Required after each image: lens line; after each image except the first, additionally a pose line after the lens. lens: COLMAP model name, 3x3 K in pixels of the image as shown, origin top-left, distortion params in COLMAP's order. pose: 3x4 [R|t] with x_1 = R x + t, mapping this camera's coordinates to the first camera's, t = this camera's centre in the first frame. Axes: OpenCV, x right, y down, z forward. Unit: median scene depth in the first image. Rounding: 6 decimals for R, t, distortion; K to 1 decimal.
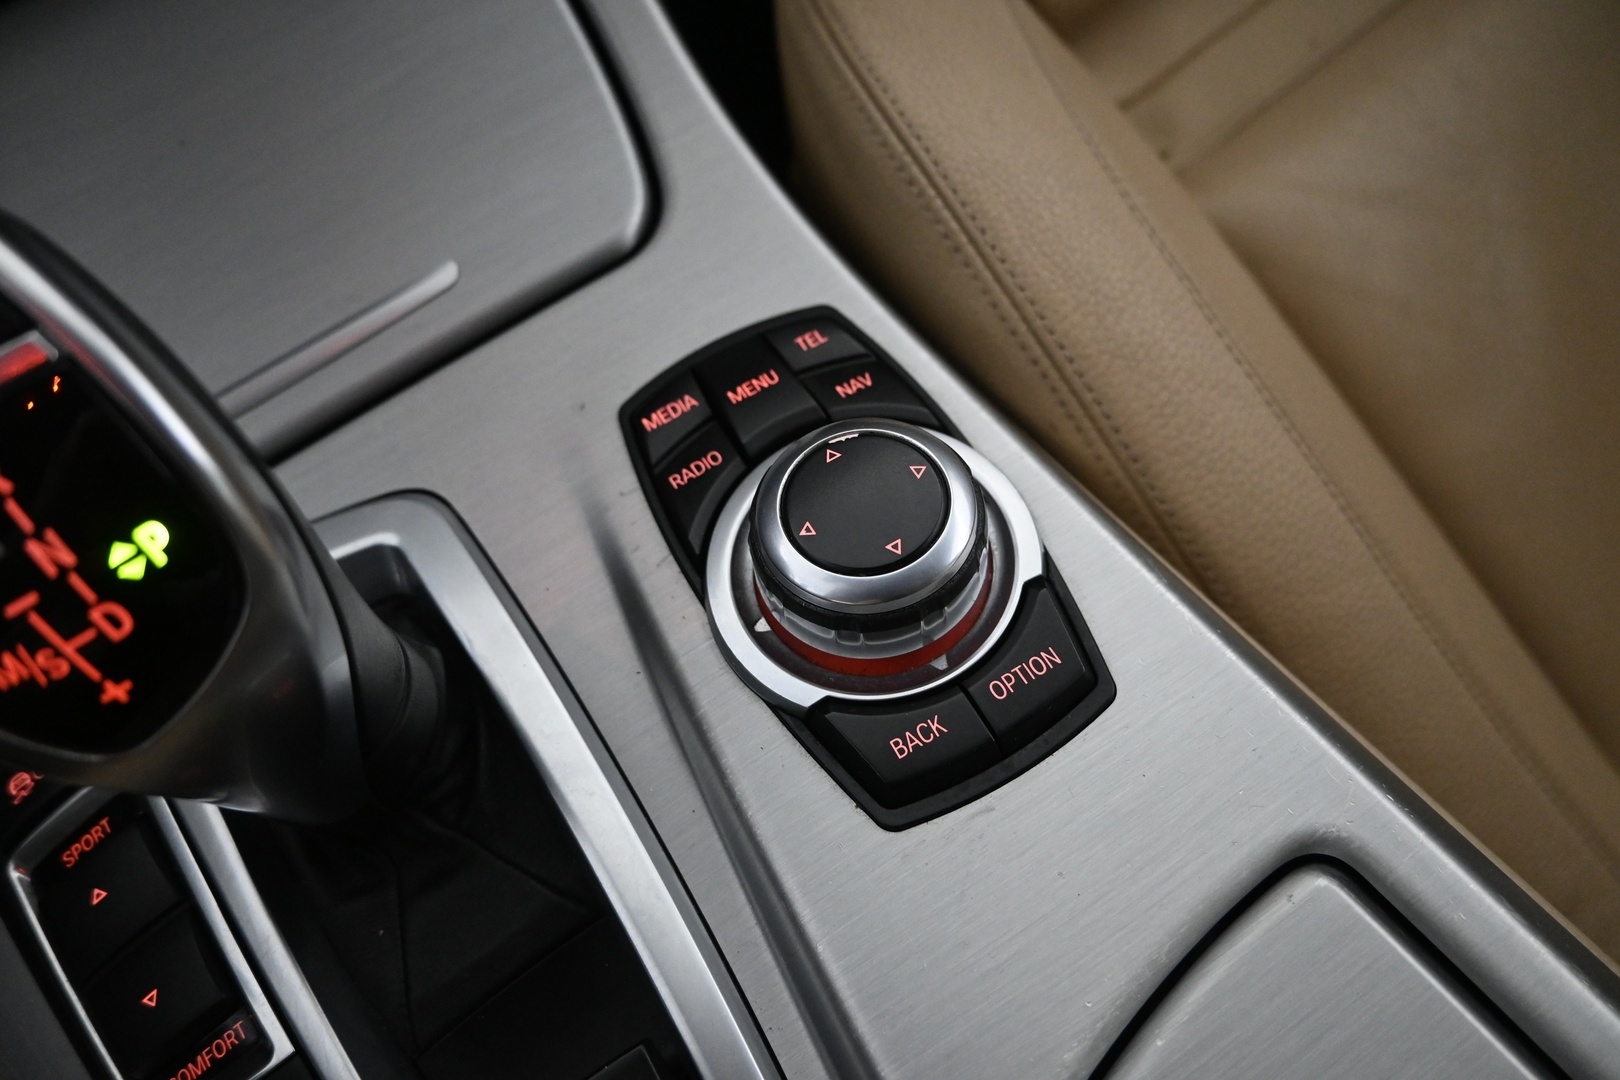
lens RADIAL K [[1116.1, 0, 814.7], [0, 1116.1, 541.6], [0, 0, 1]] dist [-0.007754, 0.012360]
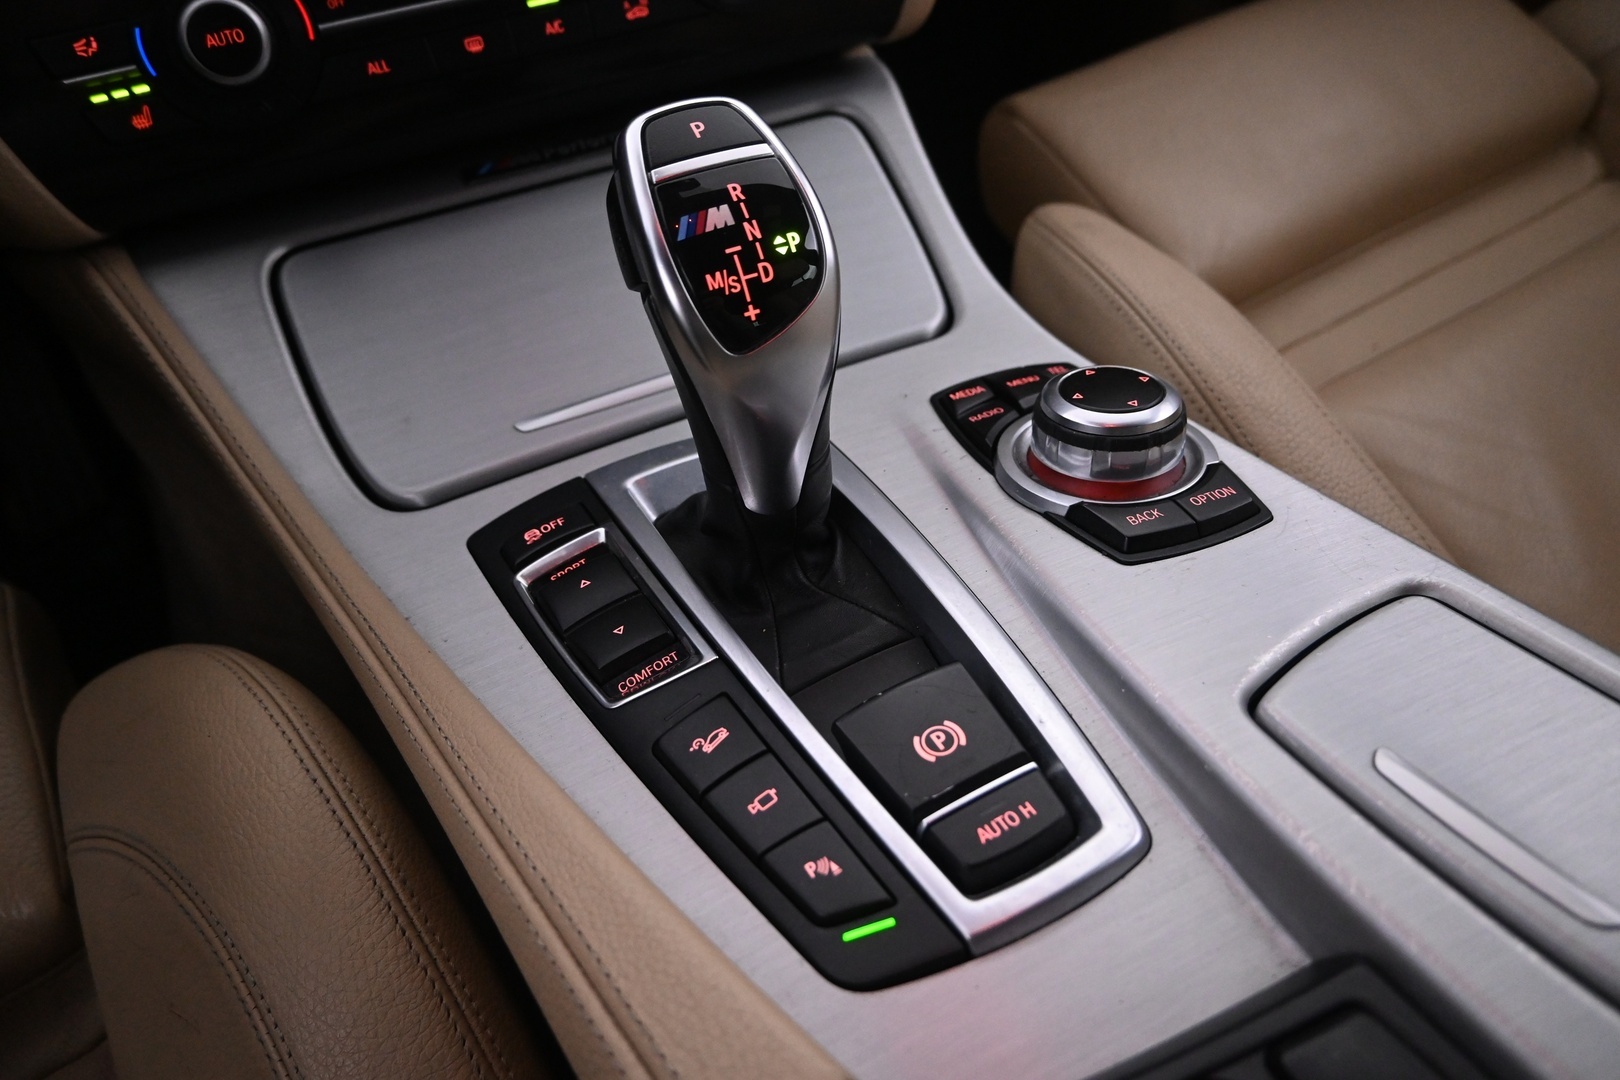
lens RADIAL K [[1116.1, 0, 812.0], [0, 1116.1, 536.5], [0, 0, 1]] dist [-0.007754, 0.012360]
pose [[0.990624, 0.104994, -0.087411, -0.177622], [-0.132449, 0.894943, -0.426069, 0.719303], [0.033494, 0.433651, 0.900458, -0.312419]]
